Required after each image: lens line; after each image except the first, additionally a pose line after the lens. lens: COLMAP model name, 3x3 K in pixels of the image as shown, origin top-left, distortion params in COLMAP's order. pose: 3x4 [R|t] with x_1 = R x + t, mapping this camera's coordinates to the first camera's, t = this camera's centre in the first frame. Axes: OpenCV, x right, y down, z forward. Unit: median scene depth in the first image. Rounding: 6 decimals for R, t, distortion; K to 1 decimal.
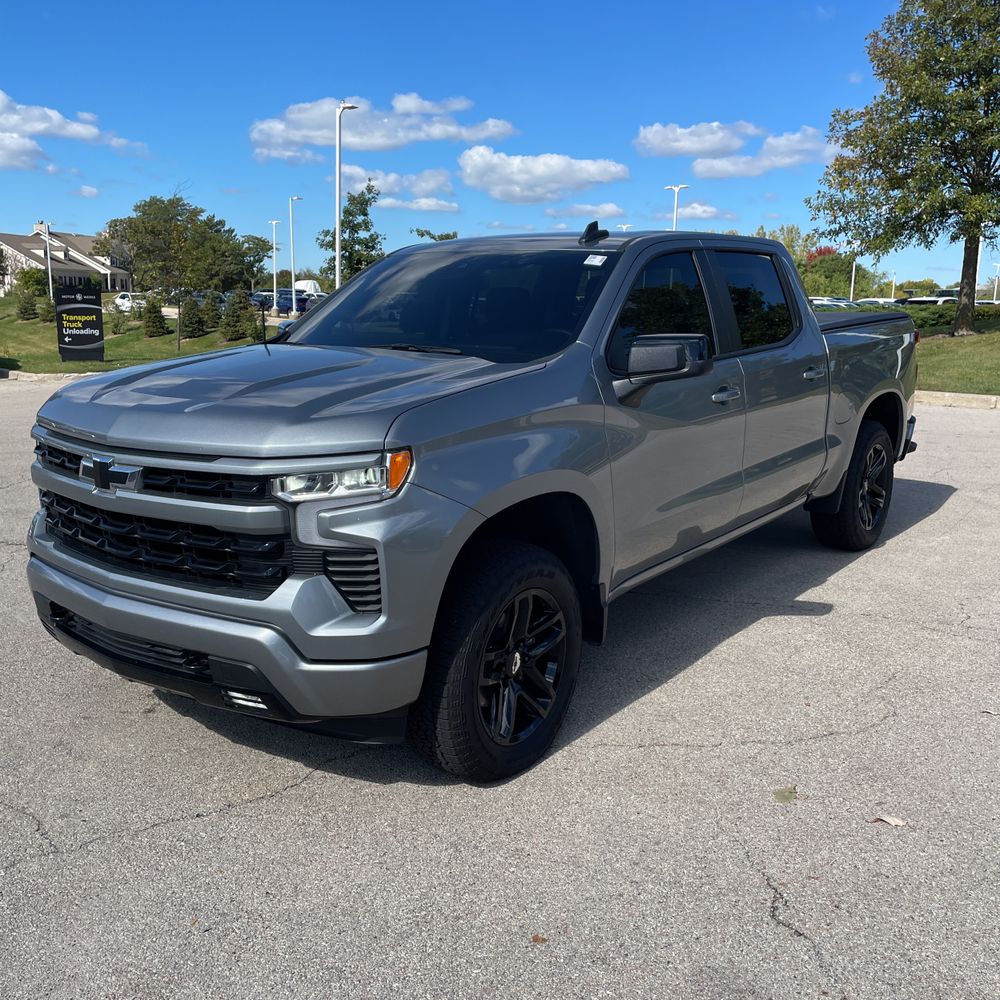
lens RADIAL K [[966.6, 0, 496.9], [0, 966.6, 479.8], [0, 0, 1]] dist [0.062251, -0.019828]
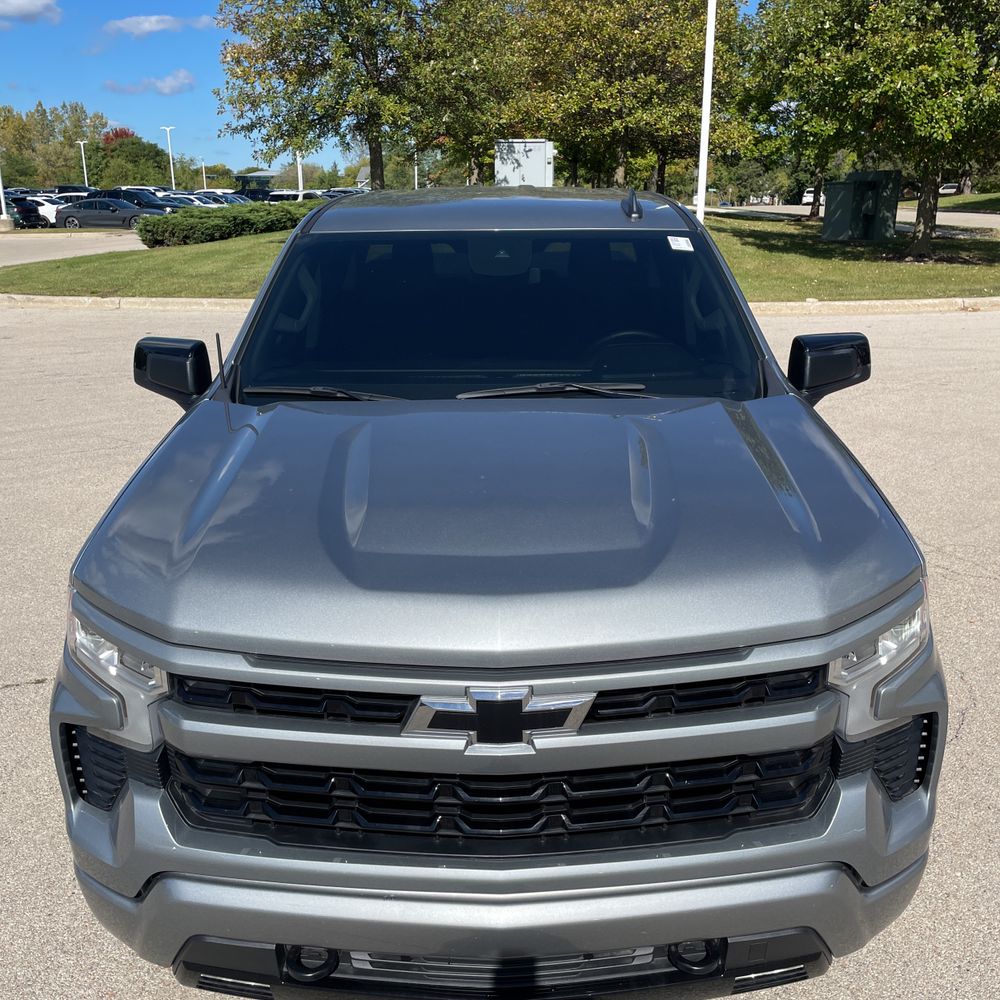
lens RADIAL K [[988.5, 0, 495.9], [0, 988.5, 497.0], [0, 0, 1]] dist [0.098308, -0.119934]
pose [[0.802335, -0.193029, 0.564799, -0.714117], [0.126904, 0.979795, 0.154585, -0.224956], [-0.583227, -0.052354, 0.810620, 0.540231]]
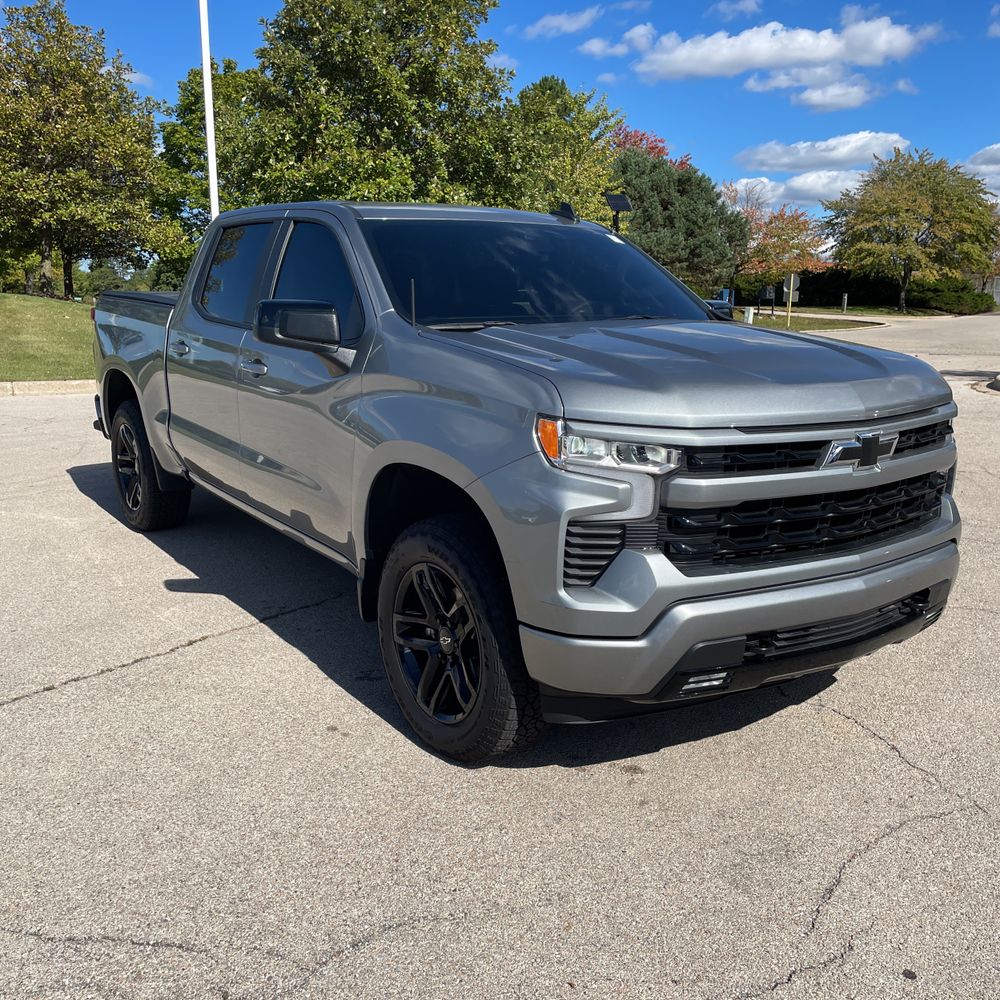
lens RADIAL K [[988.5, 0, 495.9], [0, 988.5, 497.0], [0, 0, 1]] dist [0.098308, -0.119934]
pose [[0.337694, -0.196482, 0.920520, -1.446529], [0.176078, 0.973893, 0.143280, -0.166582], [-0.924640, 0.113698, 0.363474, 0.993888]]
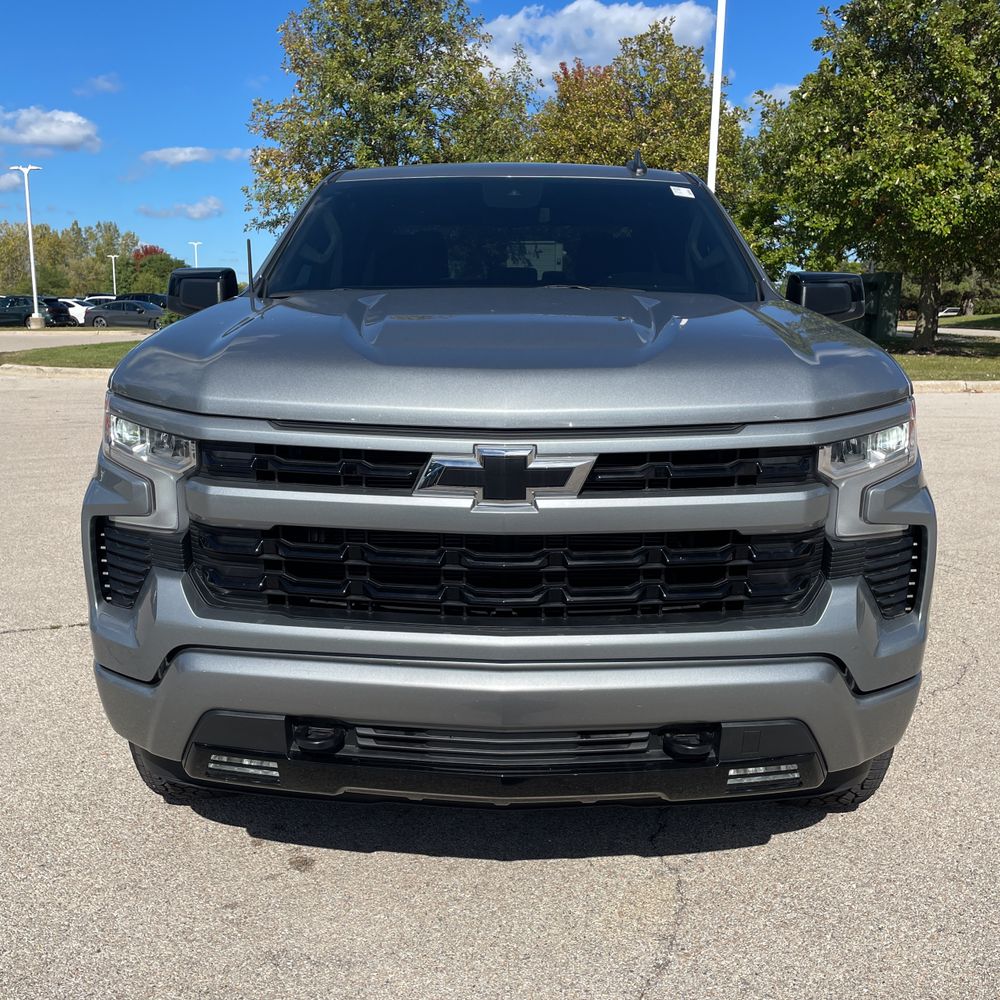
lens RADIAL K [[983.8, 0, 477.3], [0, 983.8, 496.8], [0, 0, 1]] dist [0.111069, -0.141891]
pose [[0.819584, -0.113986, 0.561506, -0.770495], [0.106667, 0.993233, 0.045934, -0.023422], [-0.562943, 0.022248, 0.826196, 0.504921]]
